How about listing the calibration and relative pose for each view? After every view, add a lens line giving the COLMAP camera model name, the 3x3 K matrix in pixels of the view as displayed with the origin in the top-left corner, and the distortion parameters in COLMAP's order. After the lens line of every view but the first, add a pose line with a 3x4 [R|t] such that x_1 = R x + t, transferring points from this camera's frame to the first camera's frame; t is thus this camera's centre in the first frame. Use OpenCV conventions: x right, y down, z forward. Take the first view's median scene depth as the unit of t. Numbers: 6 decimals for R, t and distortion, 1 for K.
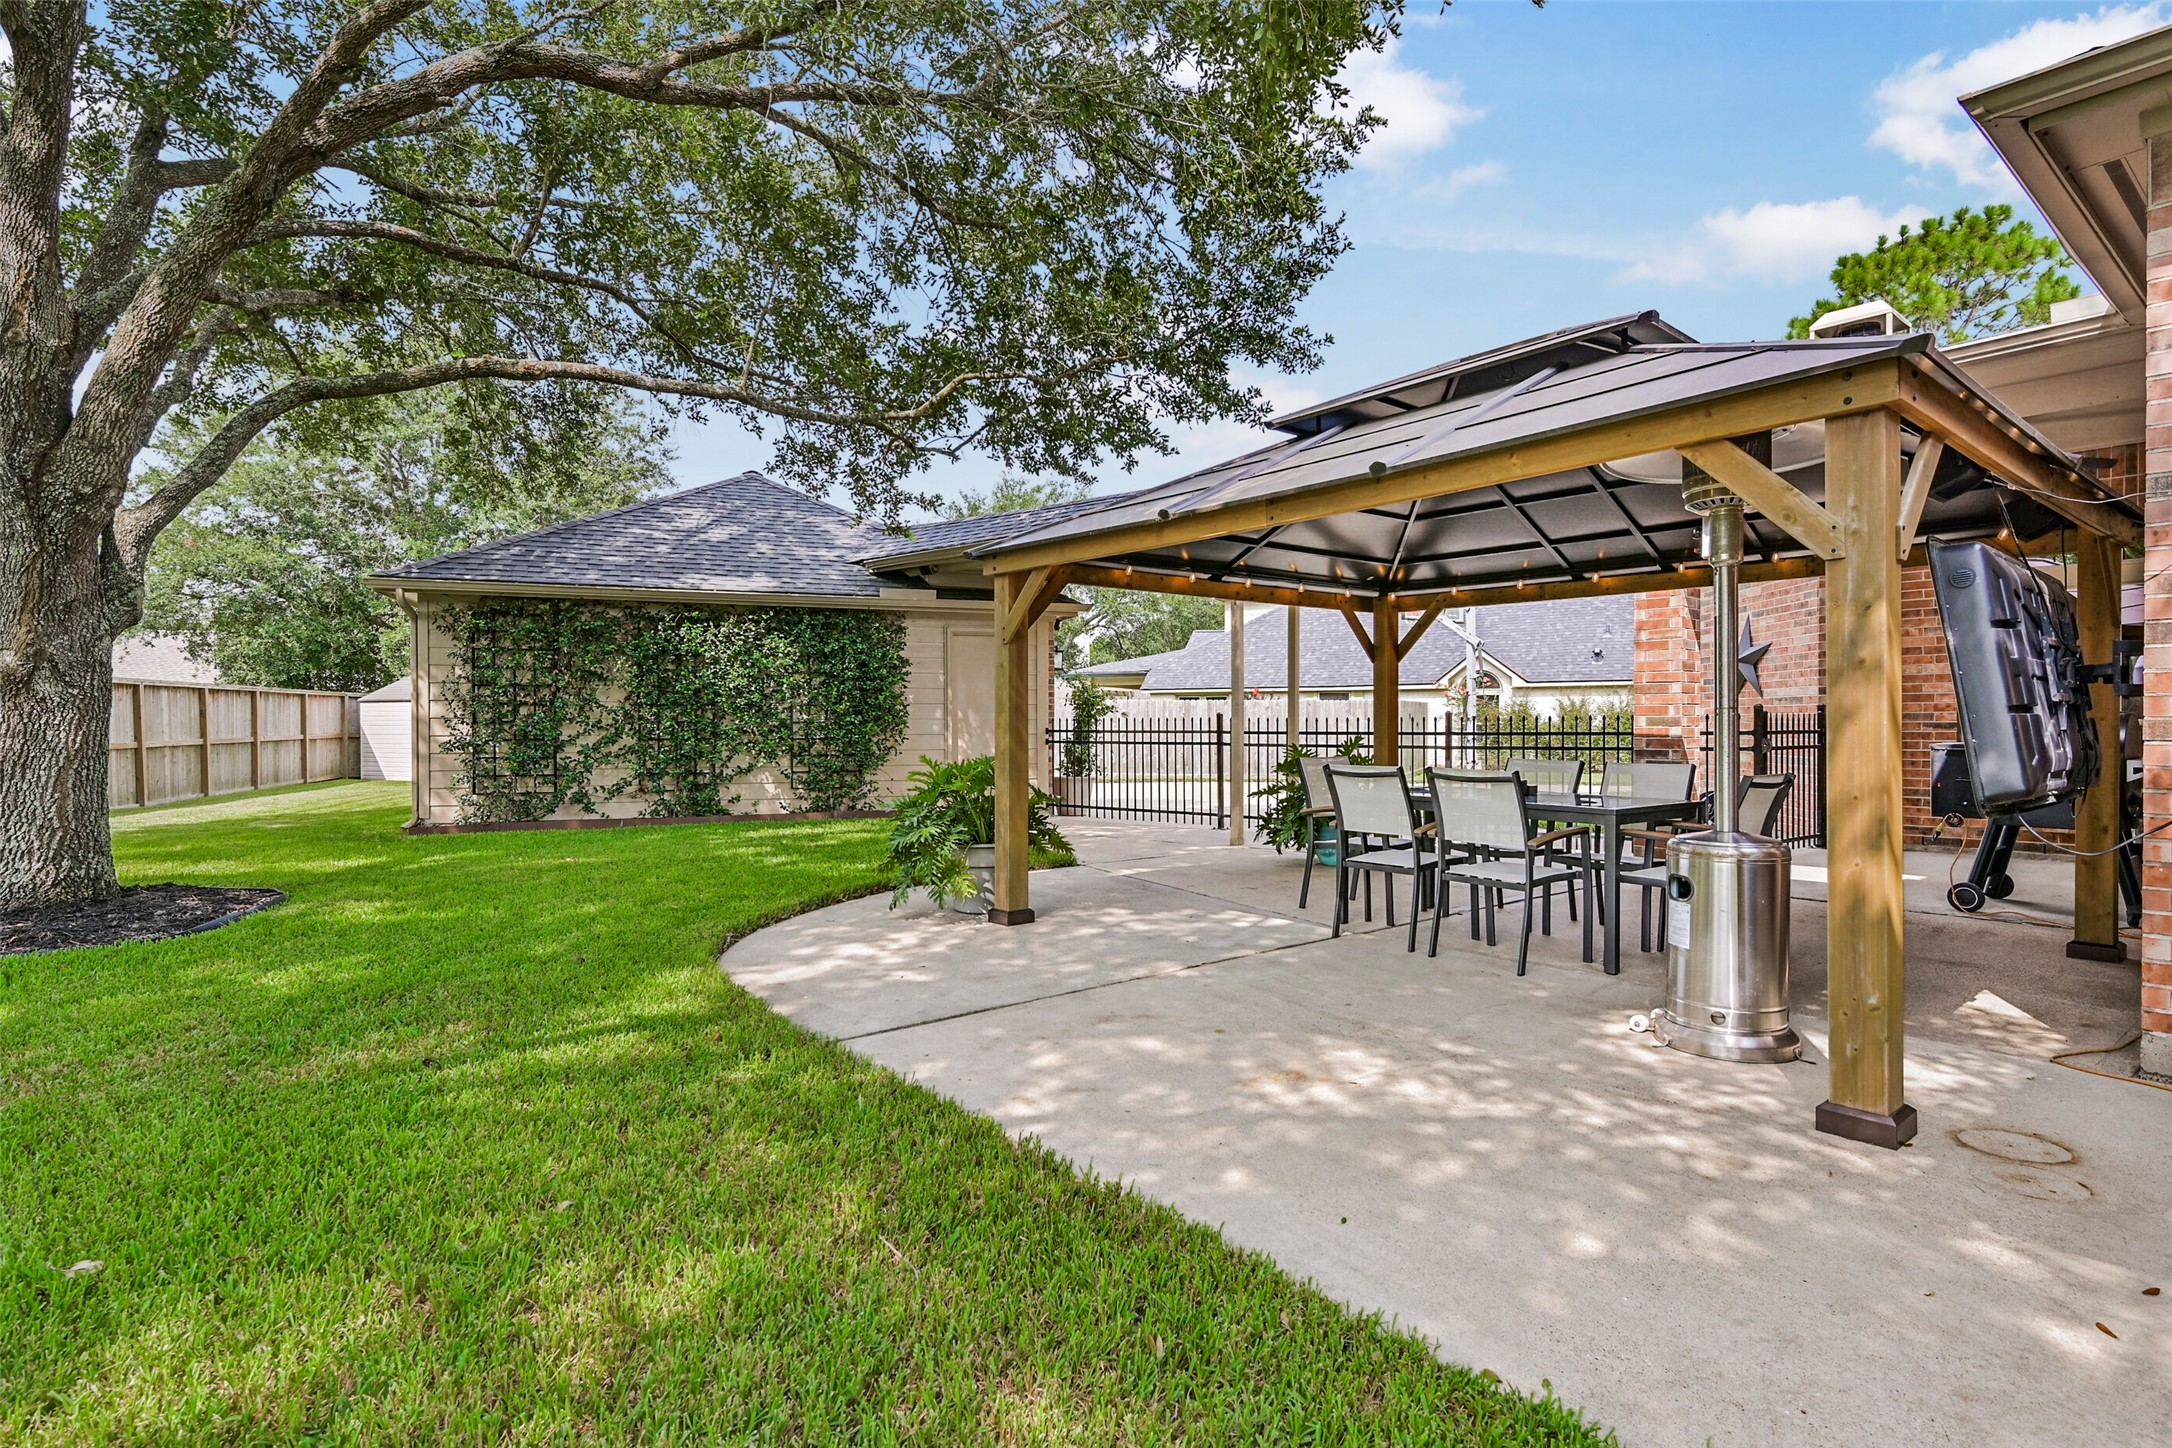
lens RADIAL K [[1071.3, 0, 1097.2], [0, 1071.3, 722.9], [0, 0, 1]] dist [0.013516, 0.000738]
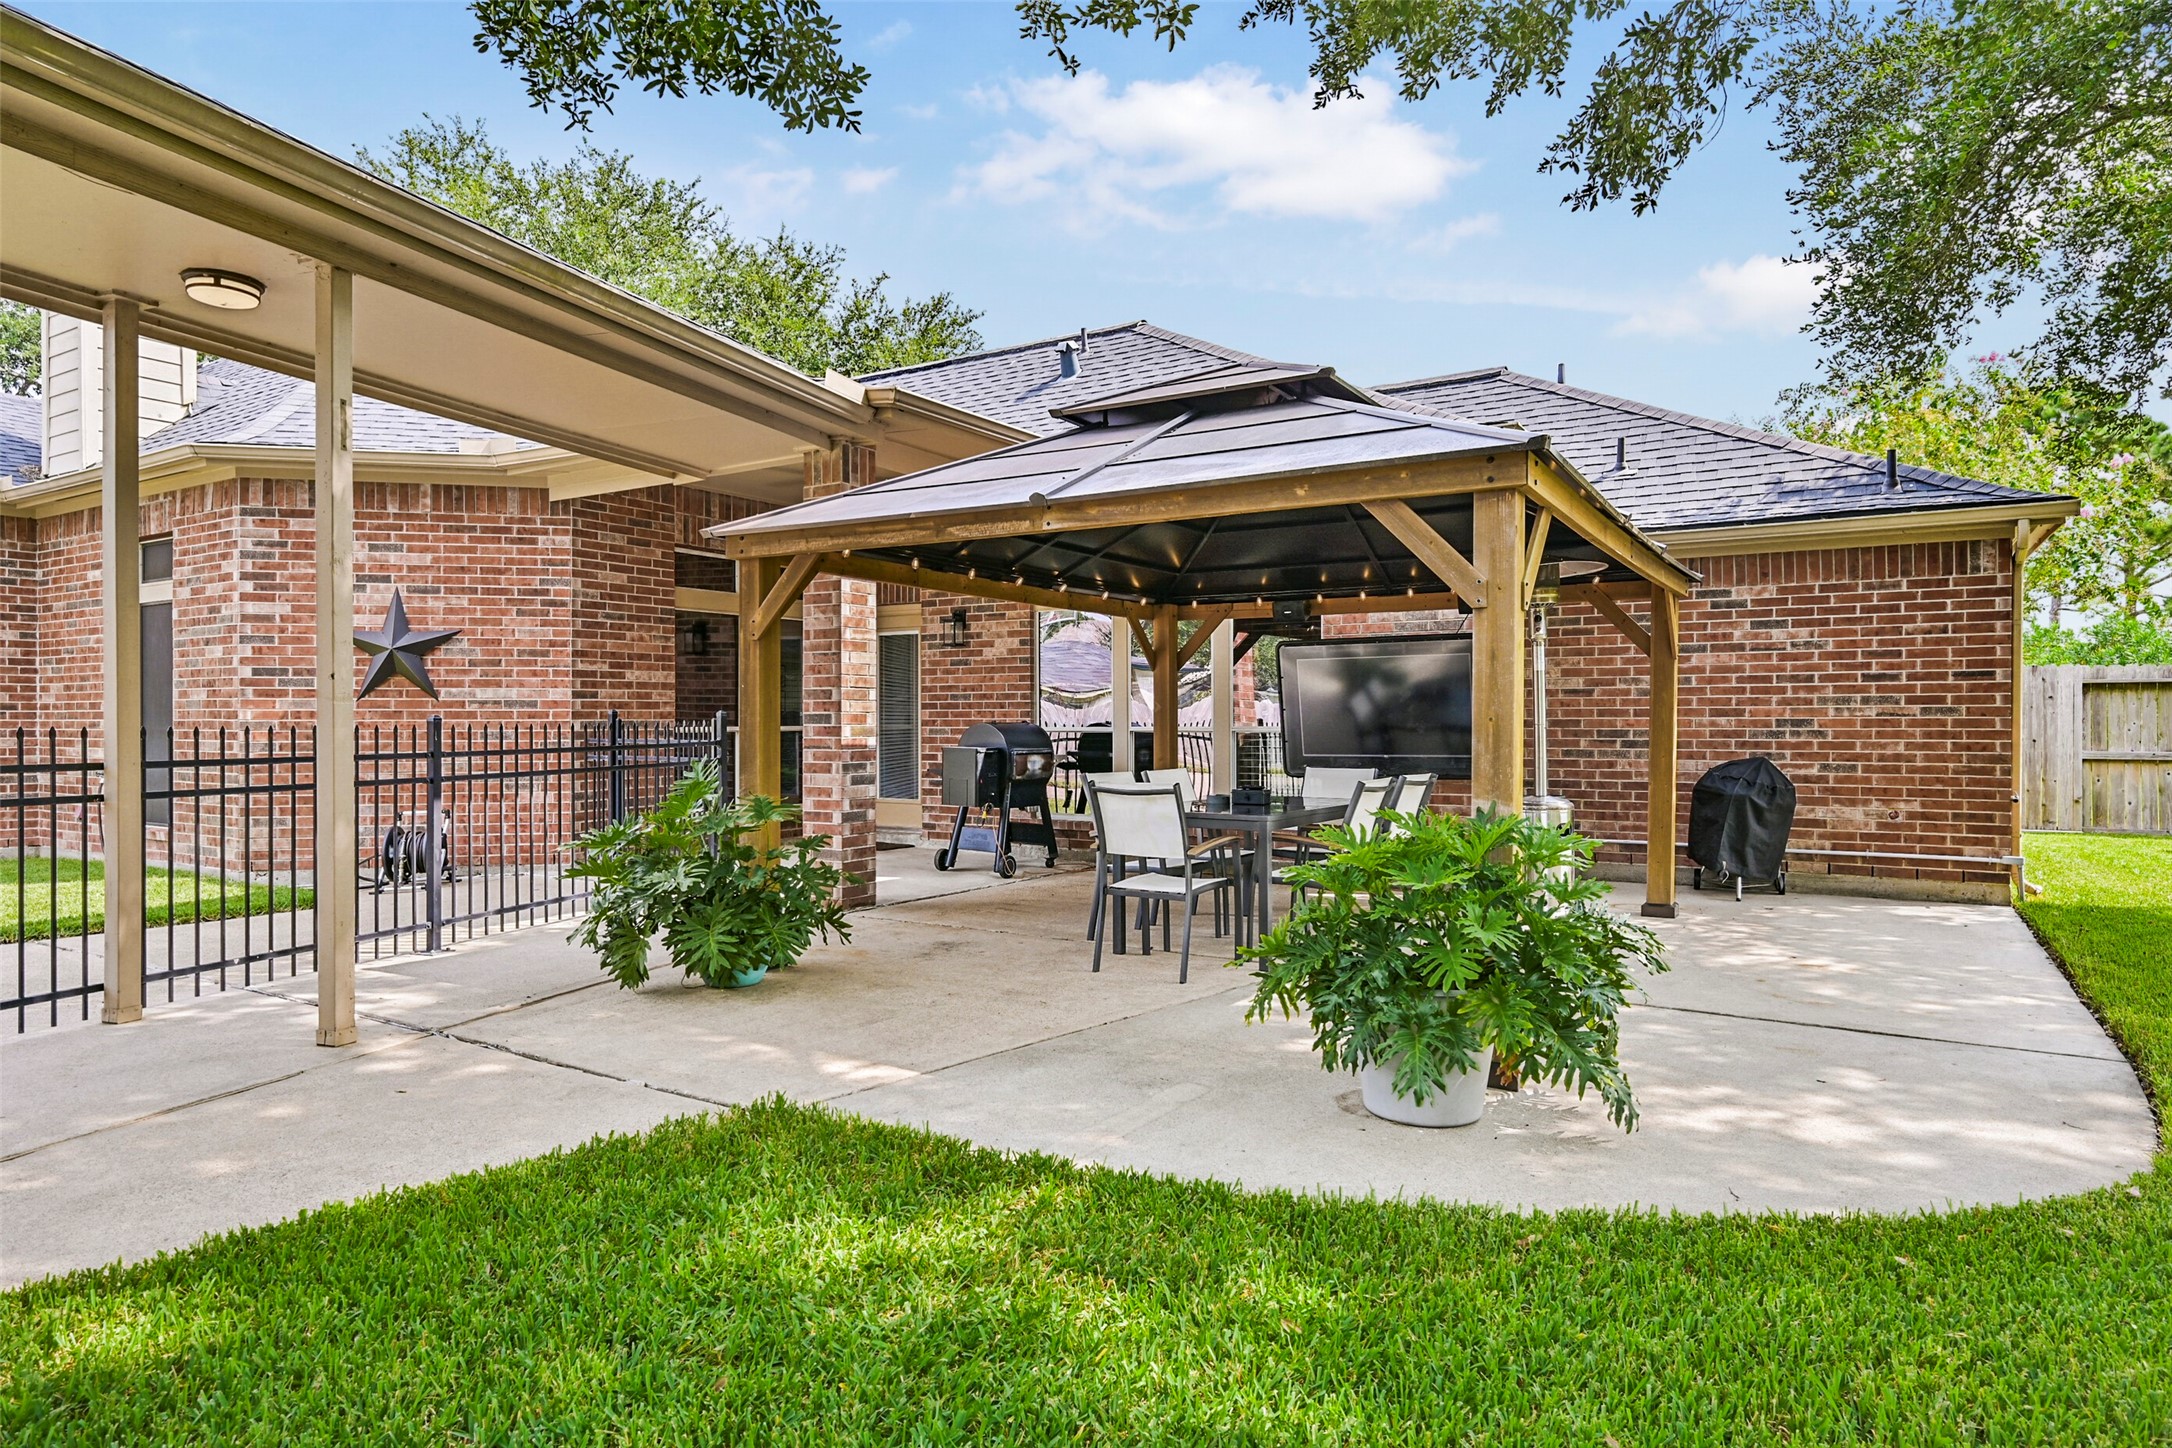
lens RADIAL K [[1239.3, 0, 1085.5], [0, 1239.3, 719.5], [0, 0, 1]] dist [-0.005869, 0.000439]
pose [[-0.321344, 0.001722, 0.946961, -0.438777], [0.003566, 0.999993, -0.000609, -0.008362], [-0.946956, 0.003181, -0.321348, 0.993863]]
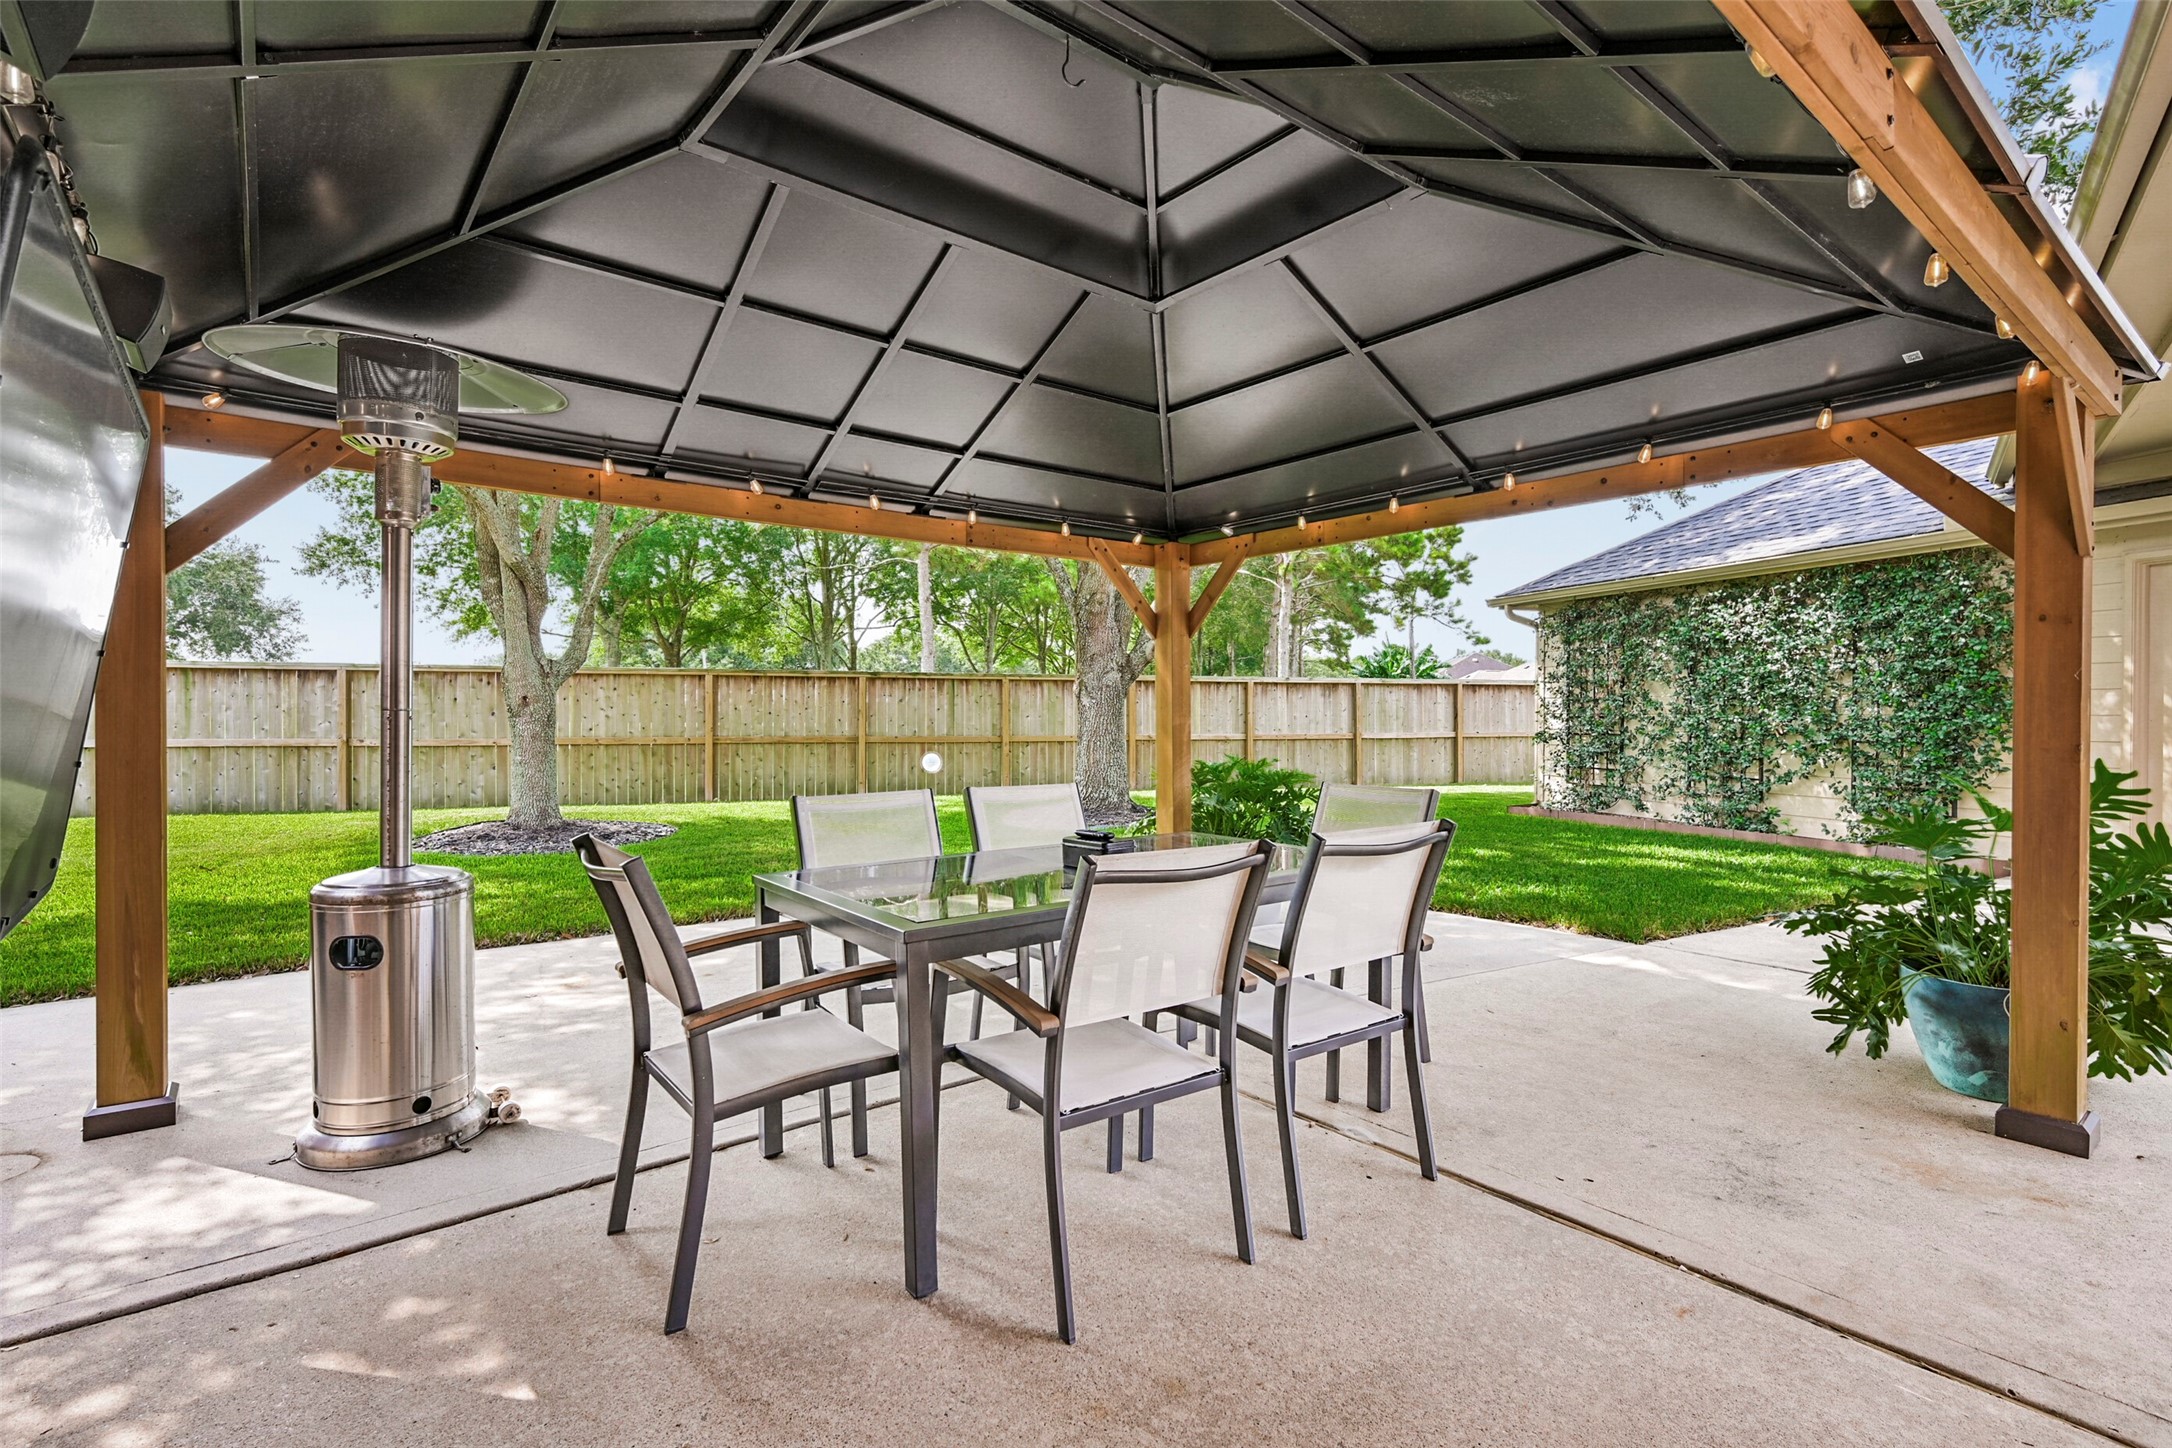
lens RADIAL K [[1021.7, 0, 1076.1], [0, 1021.7, 725.8], [0, 0, 1]] dist [0.002549, -0.000077]
pose [[-0.018470, 0.006875, -0.999806, 0.561364], [-0.003324, 0.999970, 0.006937, 0.000165], [0.999824, 0.003451, -0.018446, 0.640586]]
